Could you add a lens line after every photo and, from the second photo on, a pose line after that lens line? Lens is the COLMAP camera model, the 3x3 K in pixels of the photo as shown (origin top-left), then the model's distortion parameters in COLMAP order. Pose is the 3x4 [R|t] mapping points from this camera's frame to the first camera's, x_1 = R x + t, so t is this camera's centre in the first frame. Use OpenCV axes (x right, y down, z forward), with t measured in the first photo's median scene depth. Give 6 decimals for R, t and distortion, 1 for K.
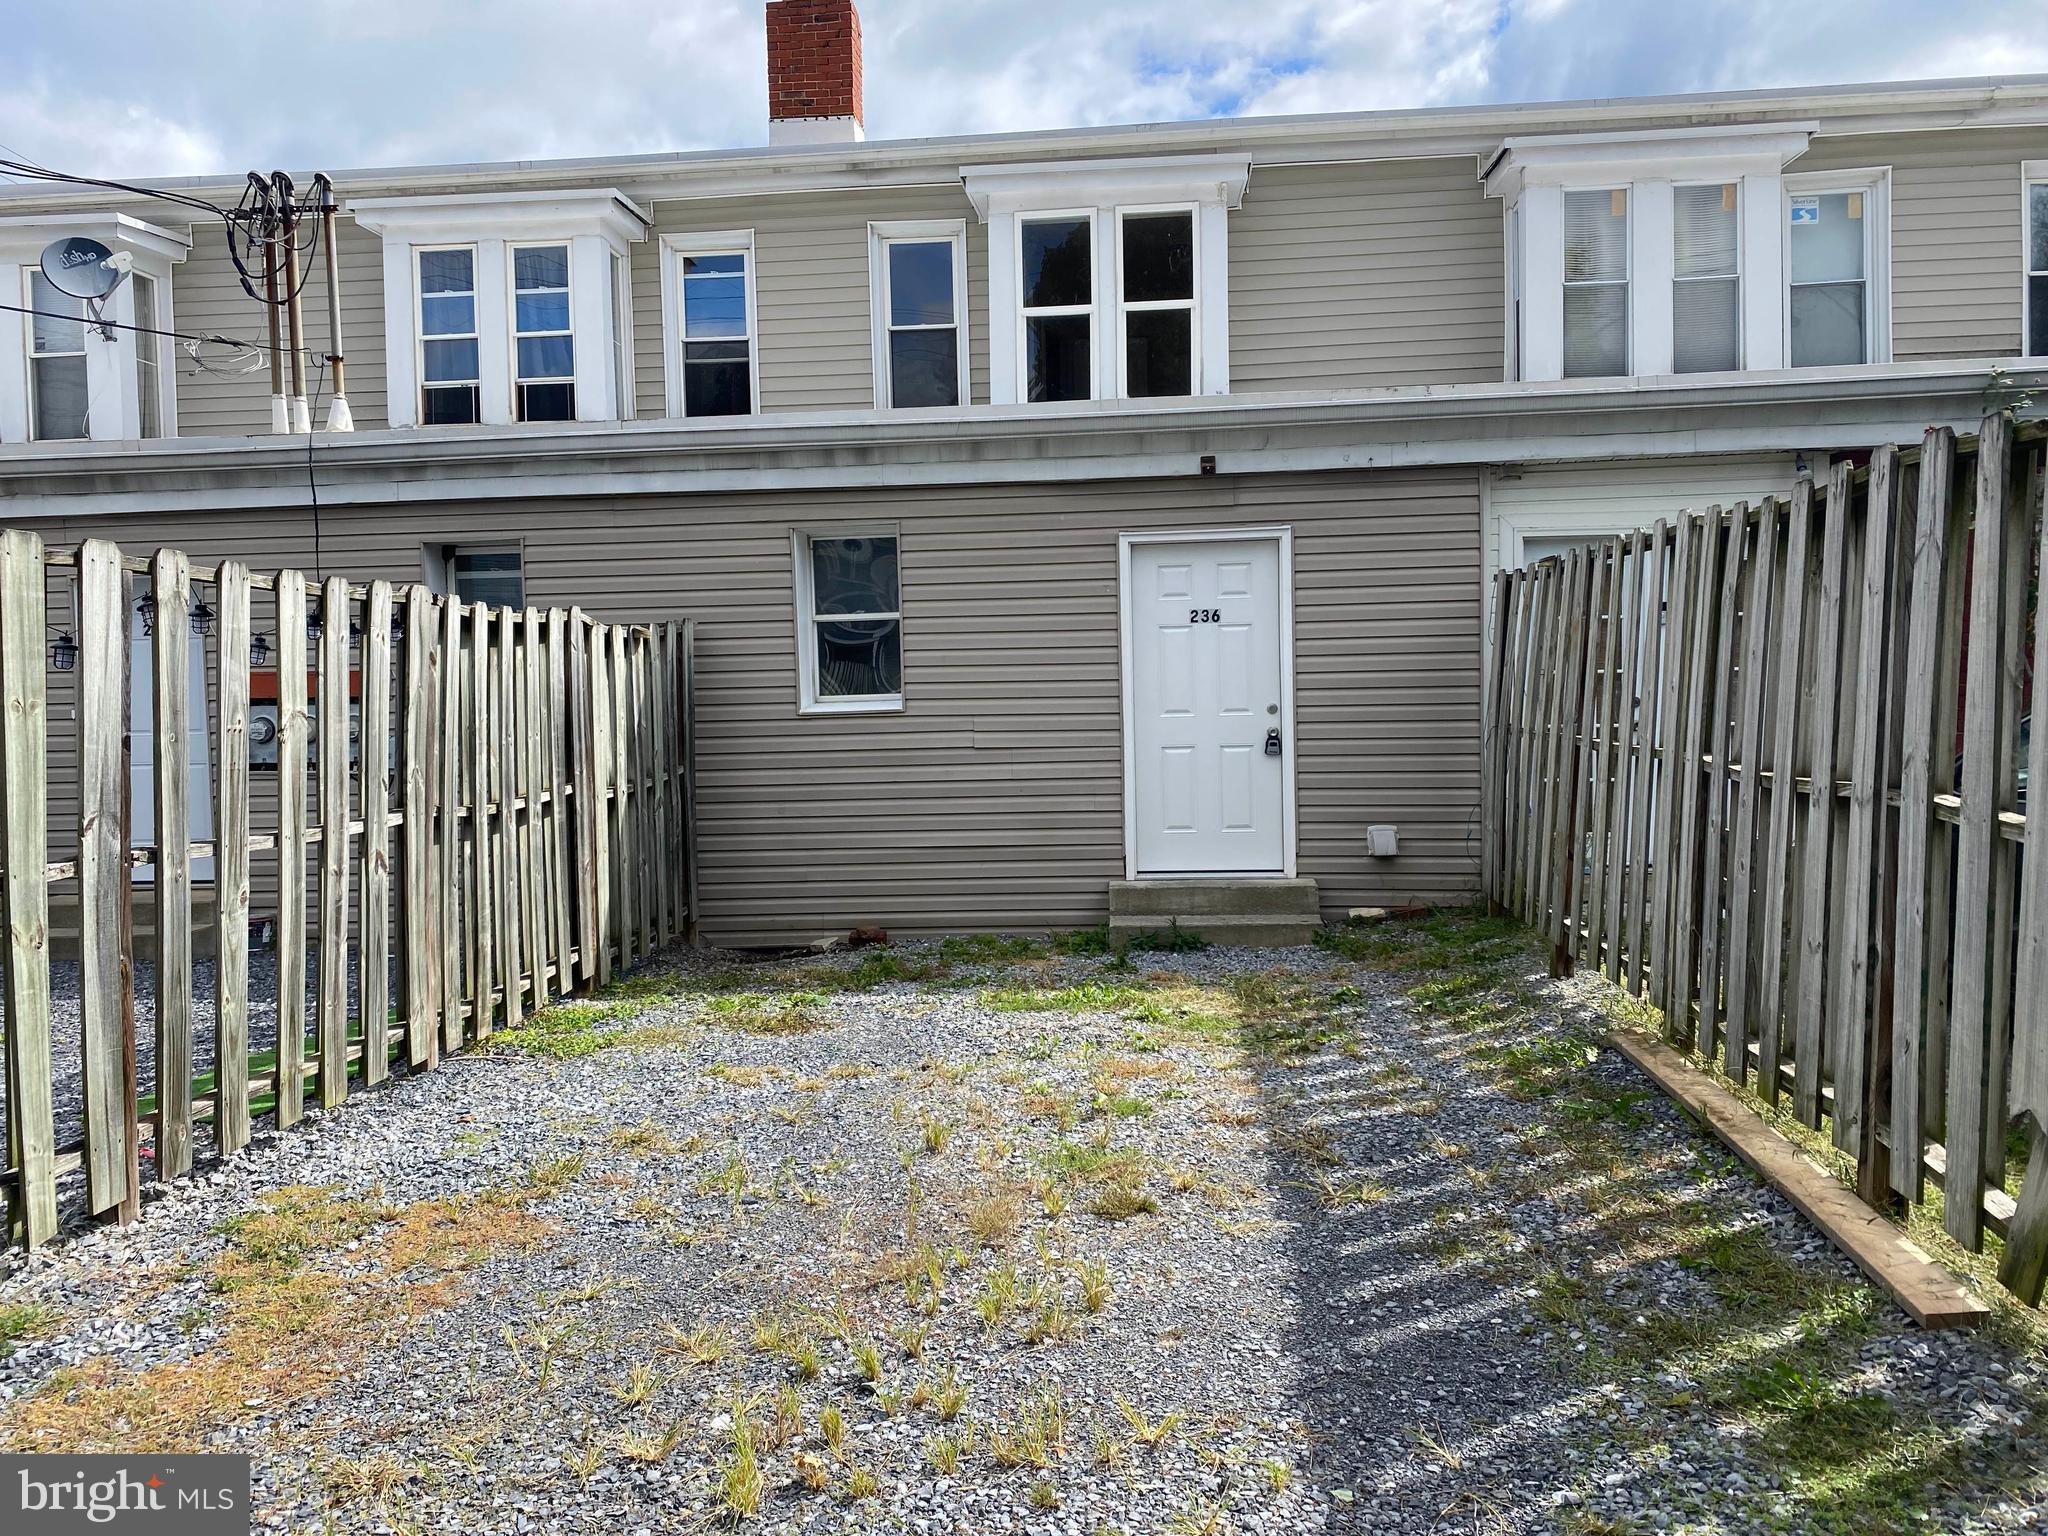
lens RADIAL K [[1607.6, 0, 1024.0], [0, 1607.6, 768.0], [0, 0, 1]] dist [0.035785, -0.010784]
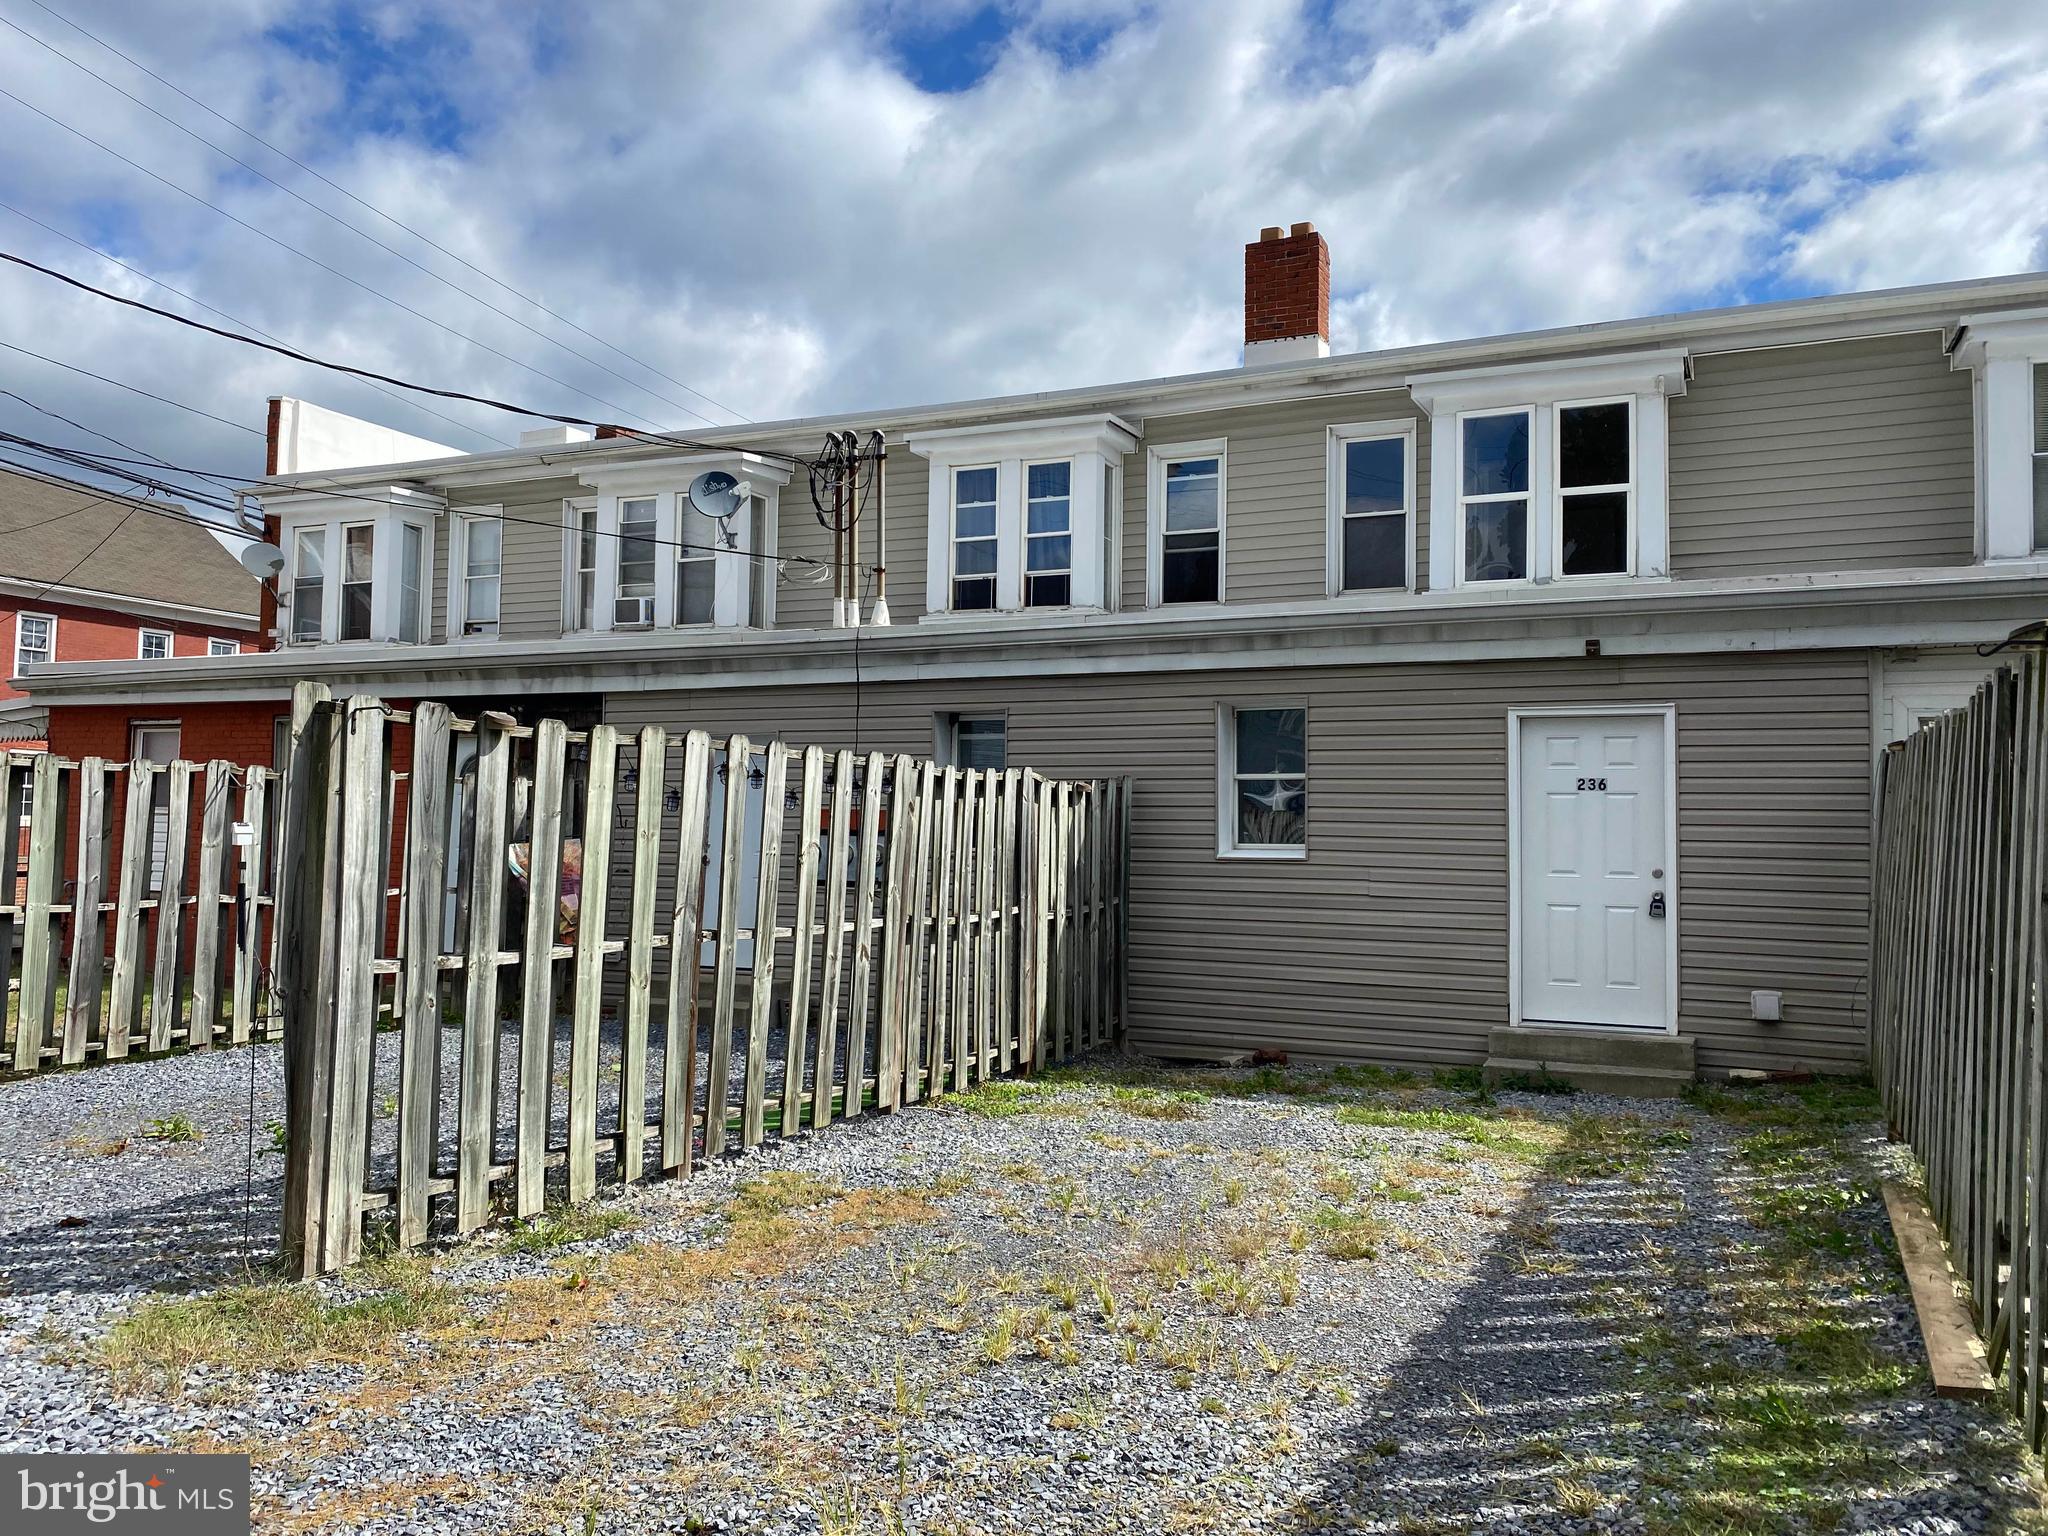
lens RADIAL K [[1722.0, 0, 1024.0], [0, 1722.0, 768.0], [0, 0, 1]] dist [0.205679, -0.284277]
pose [[0.940231, 0.022424, -0.339797, 0.161026], [-0.051045, 0.995837, -0.075524, 0.003471], [0.336689, 0.088355, 0.937462, -0.249168]]
